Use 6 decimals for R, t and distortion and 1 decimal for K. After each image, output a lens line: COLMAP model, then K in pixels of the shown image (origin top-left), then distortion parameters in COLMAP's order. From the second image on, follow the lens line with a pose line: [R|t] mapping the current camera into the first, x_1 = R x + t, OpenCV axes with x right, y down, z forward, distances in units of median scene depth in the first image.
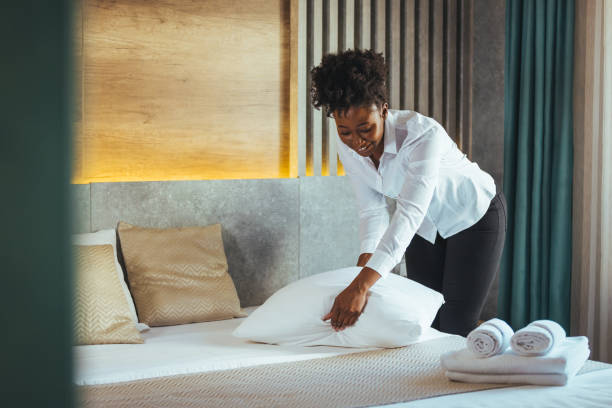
lens RADIAL K [[1309.5, 0, 306.0], [0, 1309.5, 204.0], [0, 0, 1]] dist [-0.016497, 0.214029]
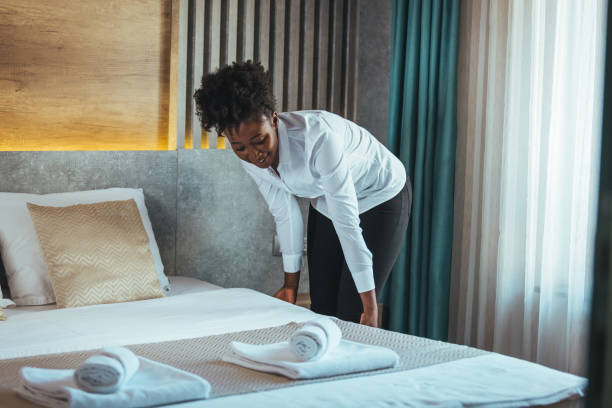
lens RADIAL K [[1309.5, 0, 306.0], [0, 1309.5, 204.0], [0, 0, 1]] dist [-0.016497, 0.214029]
pose [[0.997402, 0.020870, 0.068947, 0.024798], [-0.022802, 0.999366, 0.027347, -0.009252], [-0.068332, -0.028848, 0.997245, 0.015074]]
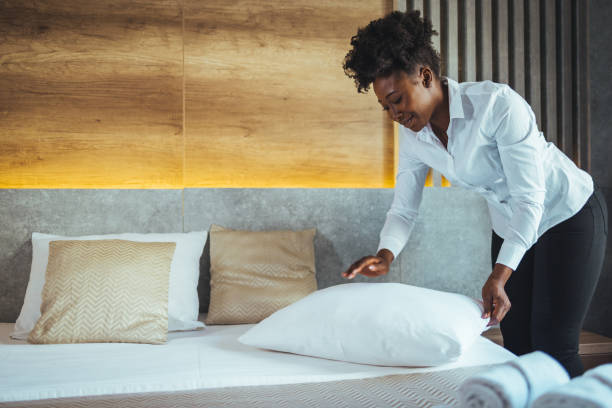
lens RADIAL K [[633.0, 0, 306.0], [0, 633.0, 204.0], [0, 0, 1]] dist [0.035166, 0.006339]
pose [[0.924378, -0.010692, -0.381329, 0.125199], [-0.014807, 0.997848, -0.063874, 0.027950], [0.381191, 0.064690, 0.922230, 0.515674]]
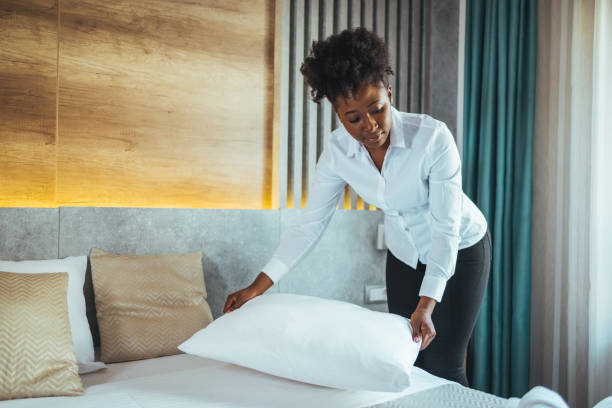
lens RADIAL K [[633.0, 0, 306.0], [0, 633.0, 204.0], [0, 0, 1]] dist [0.035166, 0.006339]
pose [[0.999752, 0.013092, 0.018036, 0.006795], [-0.011889, 0.997798, -0.065248, 0.009476], [-0.018850, 0.065018, 0.997706, 0.499281]]
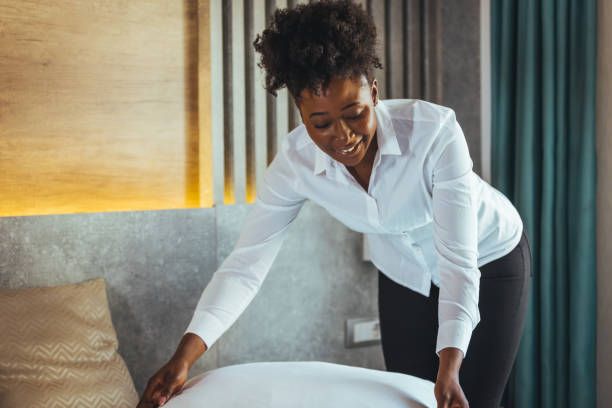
lens RADIAL K [[1309.5, 0, 306.0], [0, 1309.5, 204.0], [0, 0, 1]] dist [-0.016497, 0.214029]
pose [[0.991684, -0.021162, 0.126945, -0.046982], [0.023640, 0.999558, -0.018043, -0.008274], [-0.126507, 0.020894, 0.991746, 0.324576]]
